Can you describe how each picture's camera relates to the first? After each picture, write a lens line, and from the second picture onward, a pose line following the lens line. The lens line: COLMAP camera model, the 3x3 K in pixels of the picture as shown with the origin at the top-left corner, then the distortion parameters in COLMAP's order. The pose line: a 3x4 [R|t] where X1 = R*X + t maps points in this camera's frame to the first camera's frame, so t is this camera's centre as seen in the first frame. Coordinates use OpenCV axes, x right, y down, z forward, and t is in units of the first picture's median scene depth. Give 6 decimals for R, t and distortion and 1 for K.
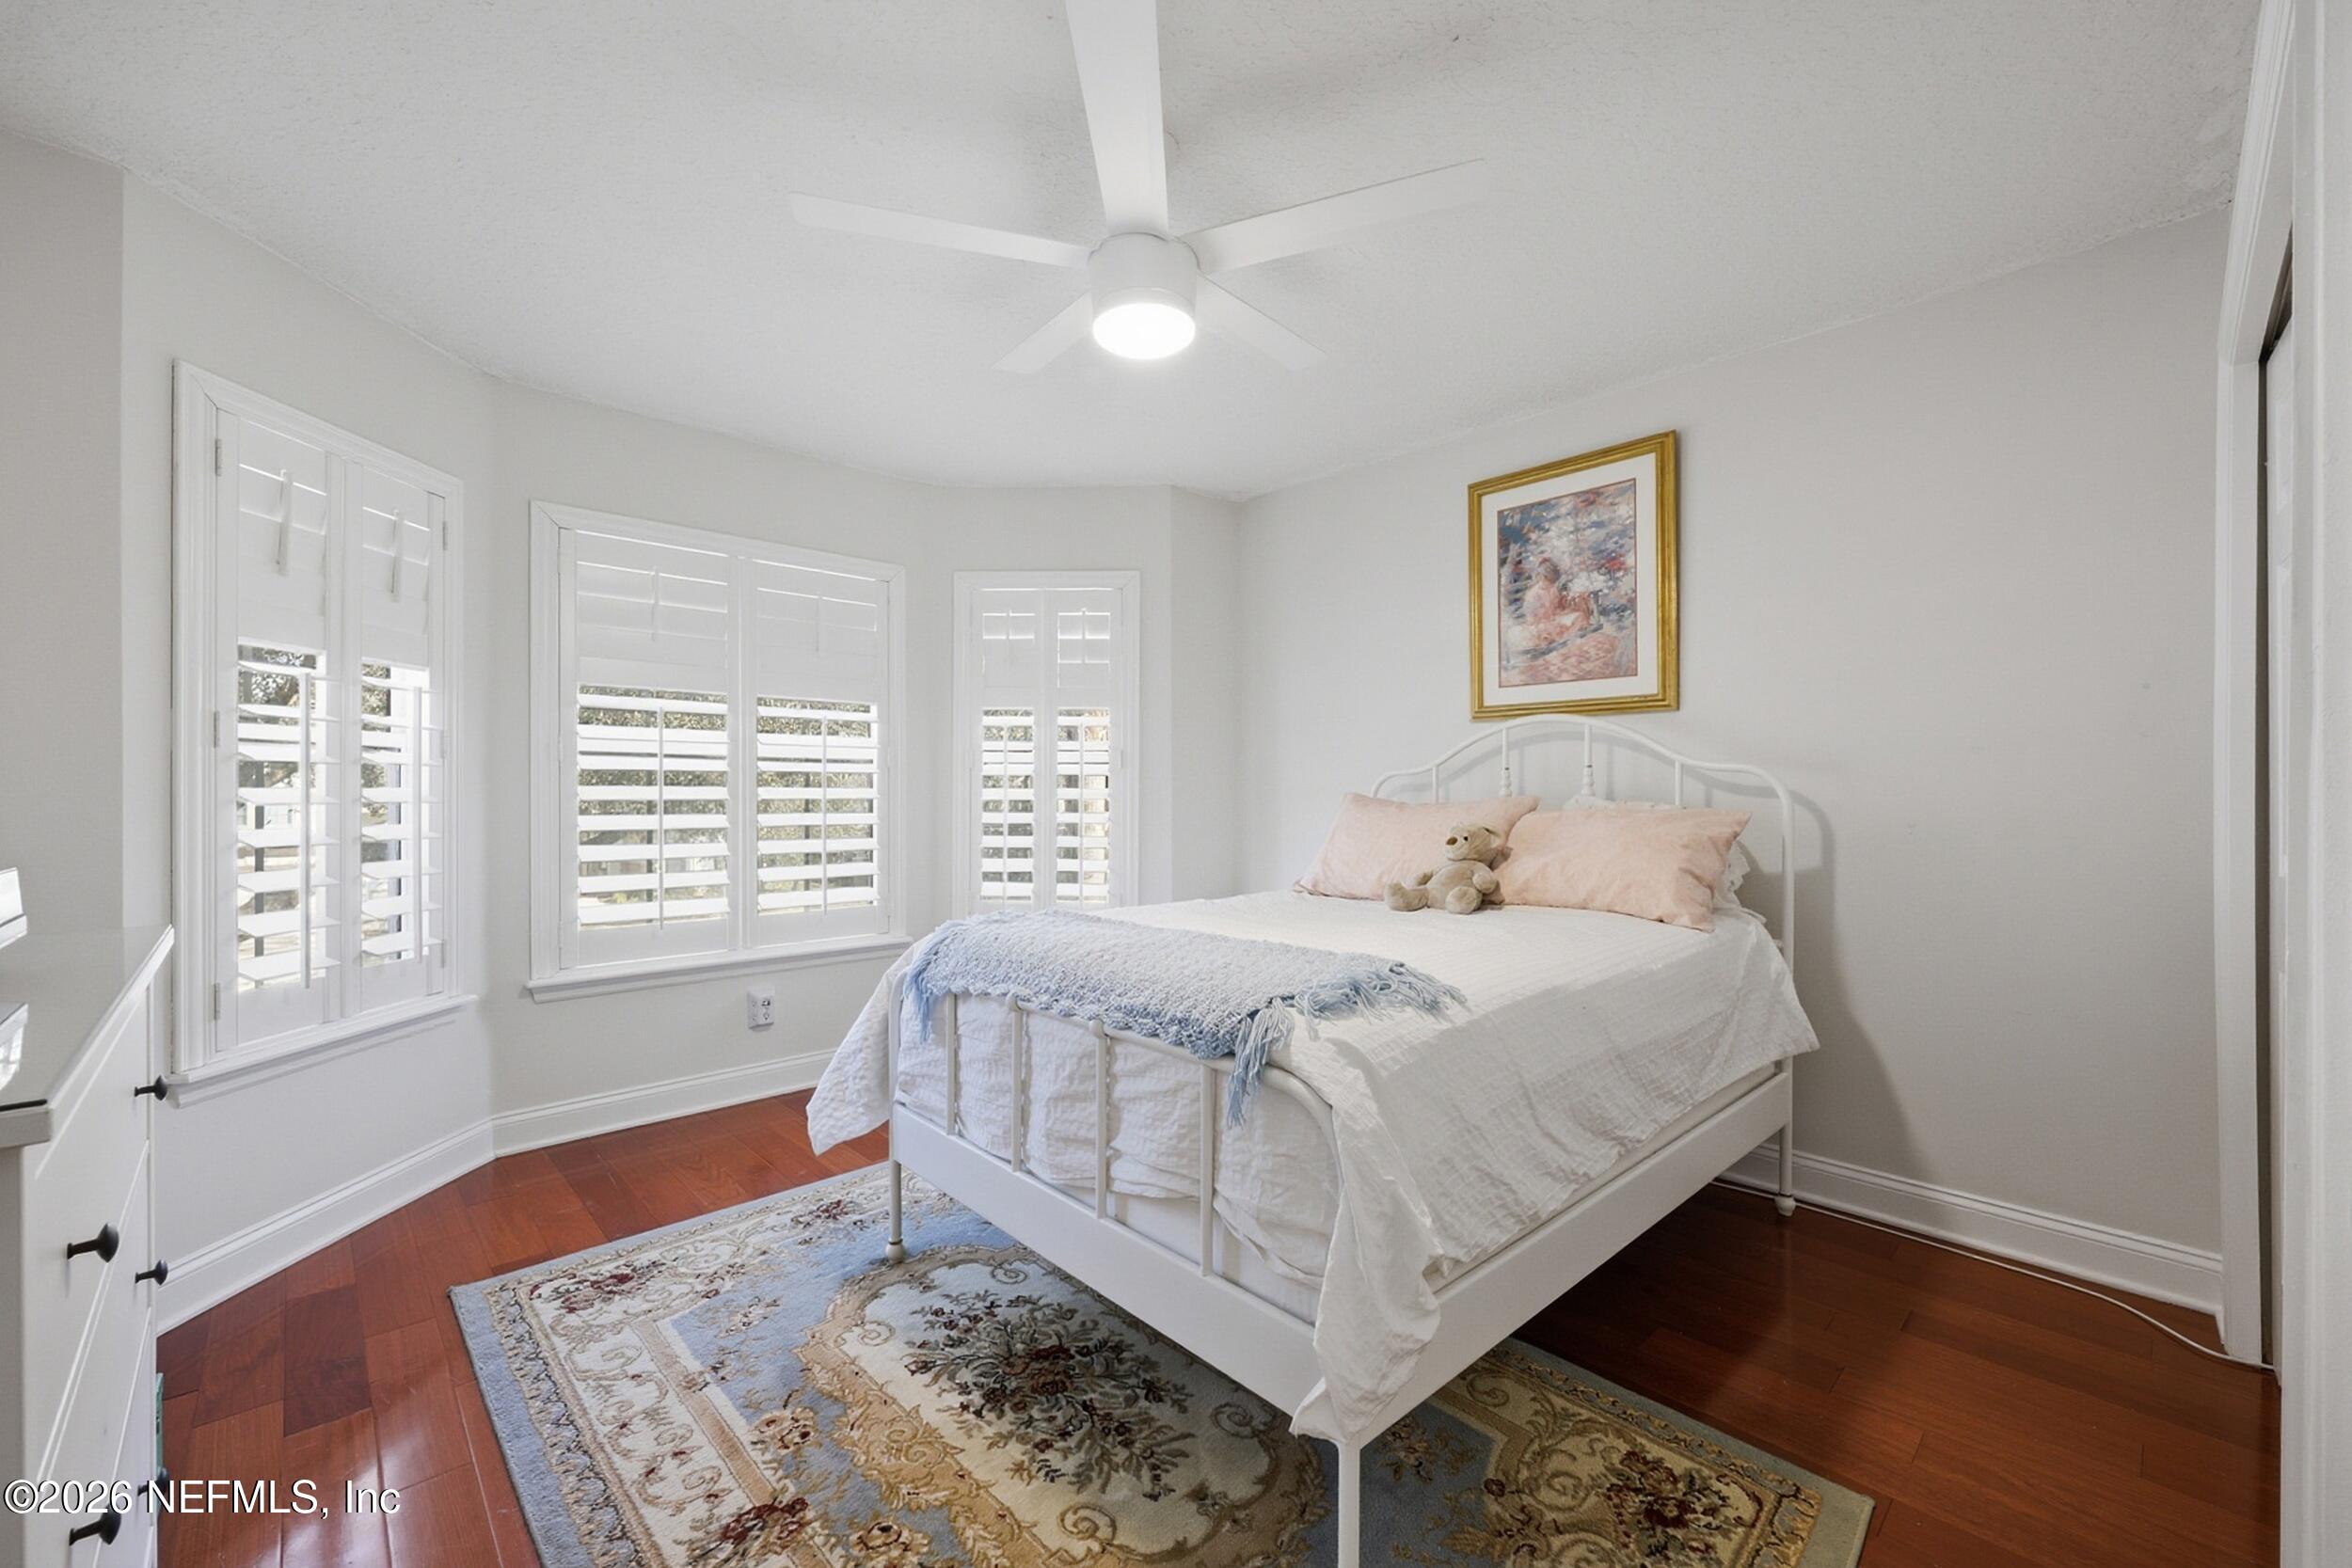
lens RADIAL K [[956.3, 0, 1176.6], [0, 956.3, 785.8], [0, 0, 1]] dist [-0.000396, 0.000432]
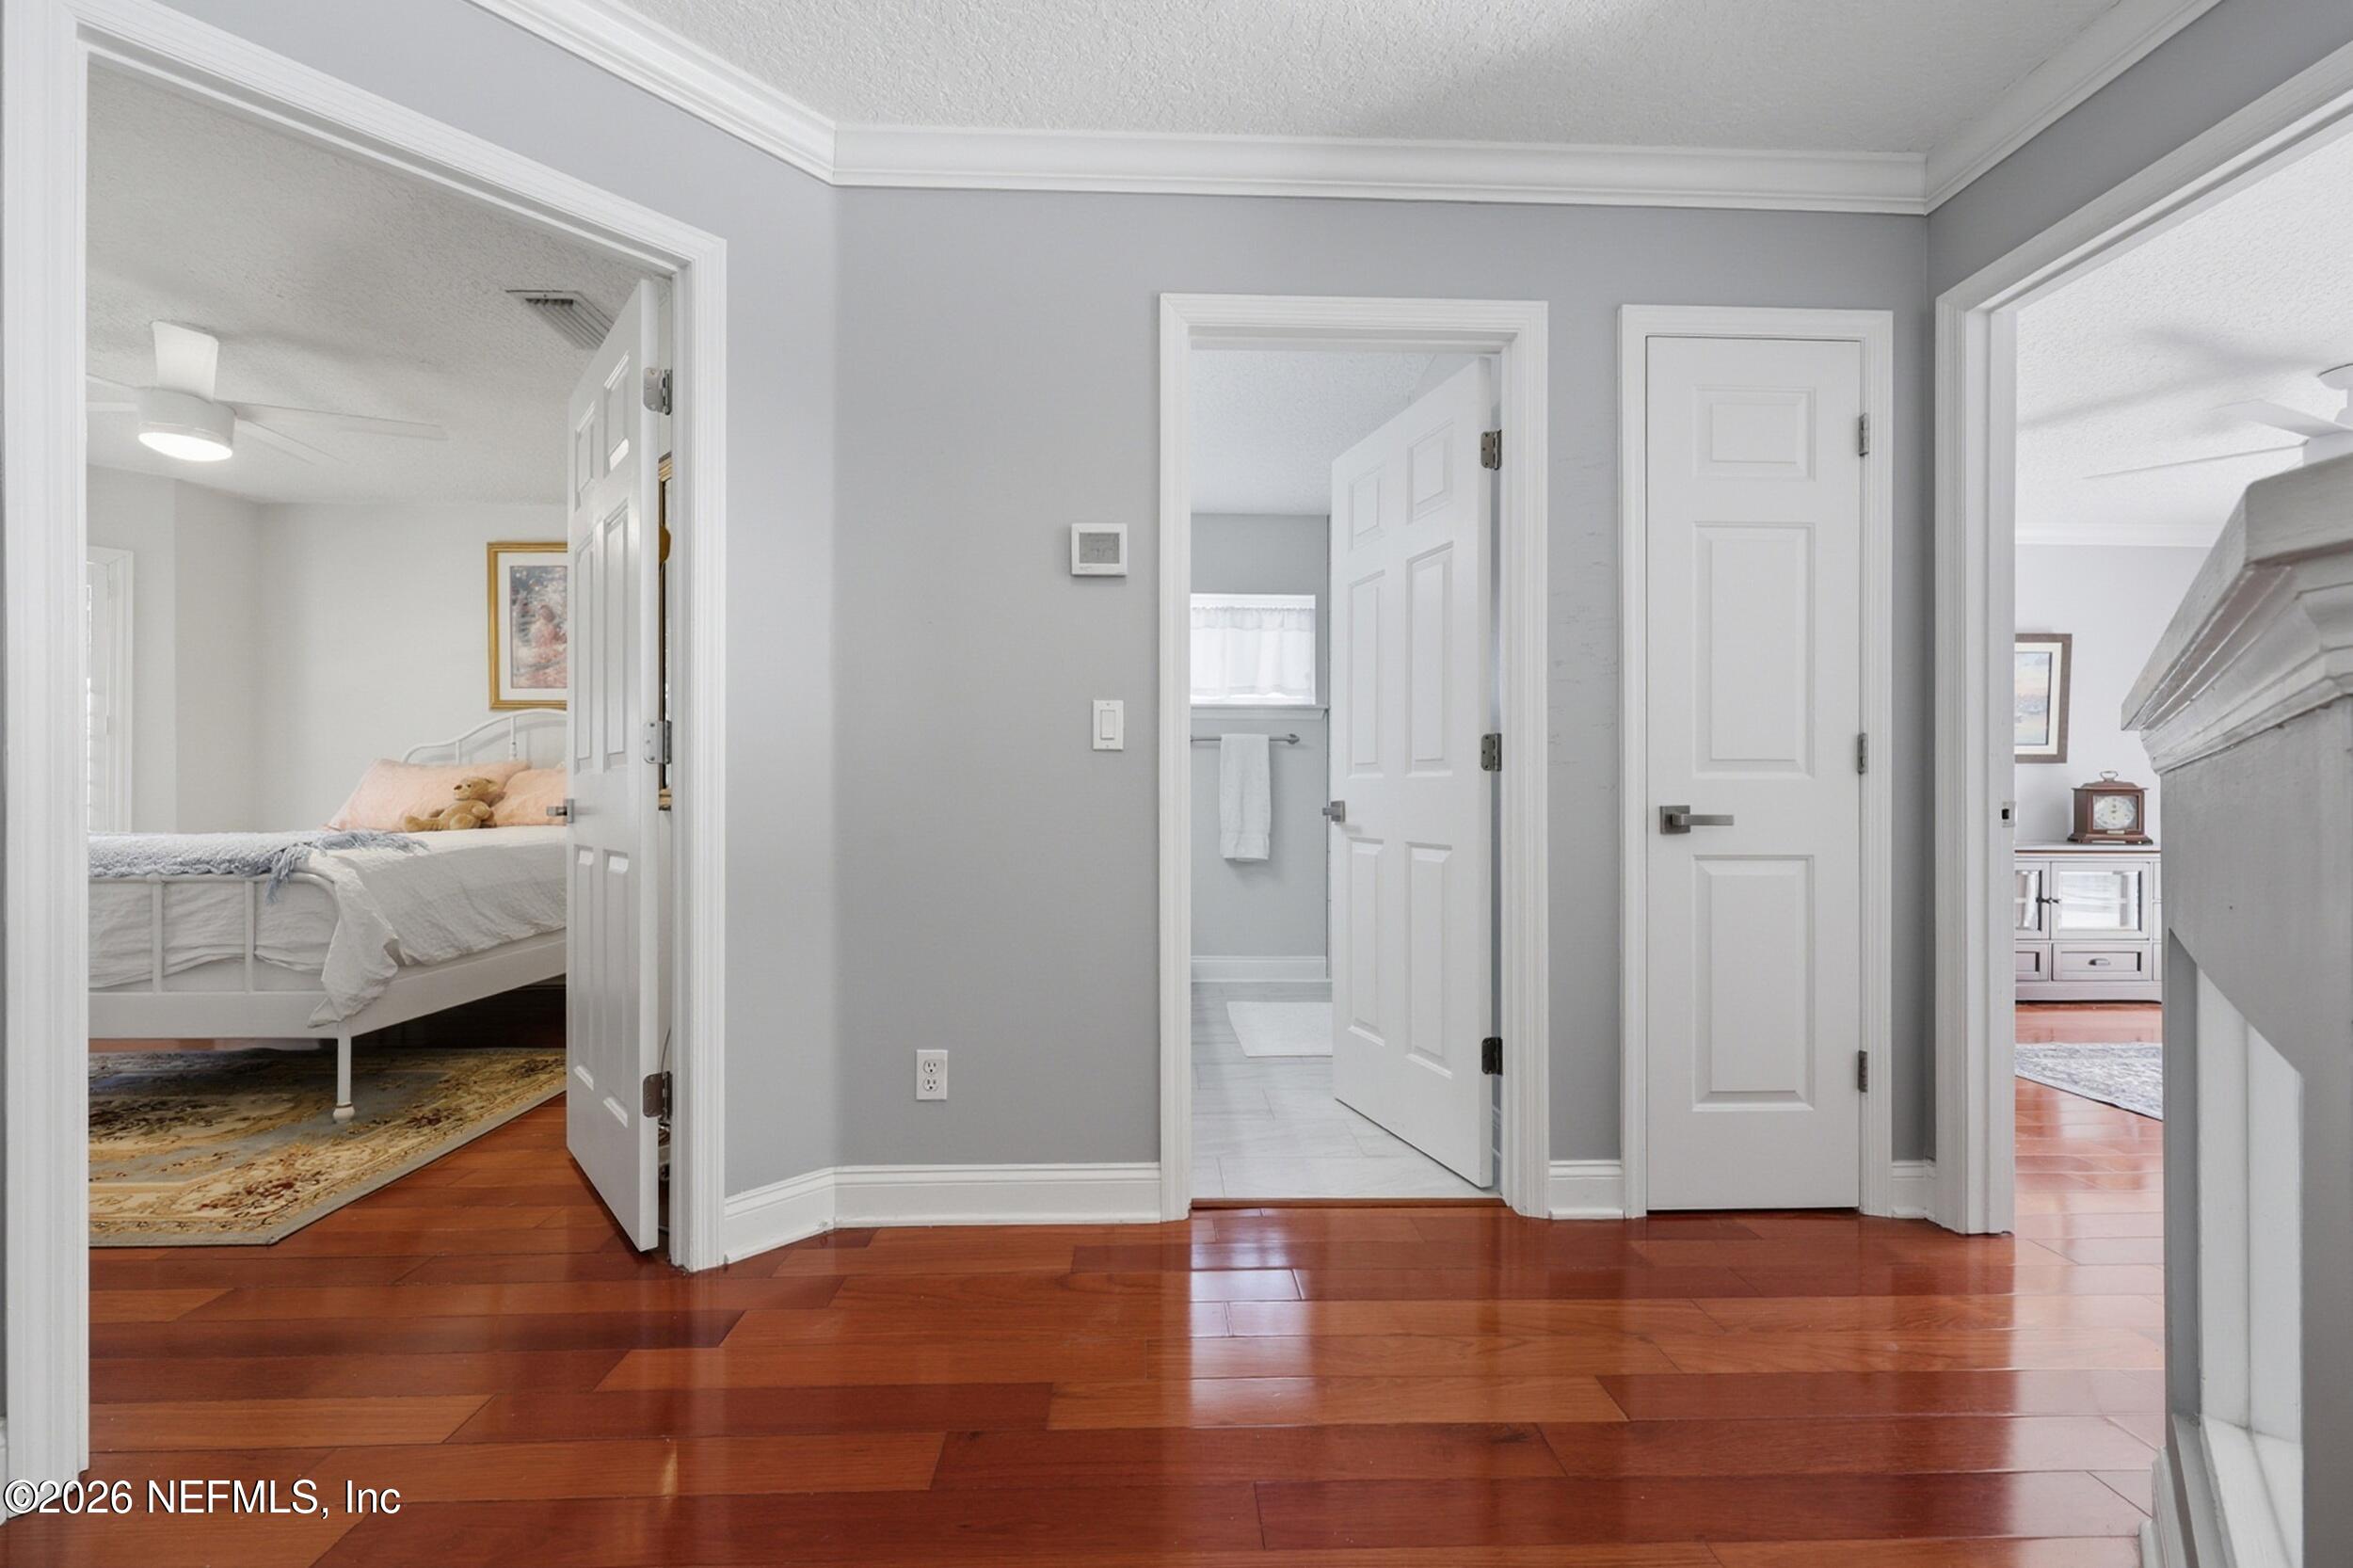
lens RADIAL K [[956.8, 0, 1177.2], [0, 956.8, 789.3], [0, 0, 1]] dist [-0.000396, 0.000432]
pose [[0.667994, 0.000701, 0.744166, -0.081488], [-0.001520, 0.999999, 0.000422, 0.058728], [-0.744165, -0.001413, 0.667994, -0.872633]]
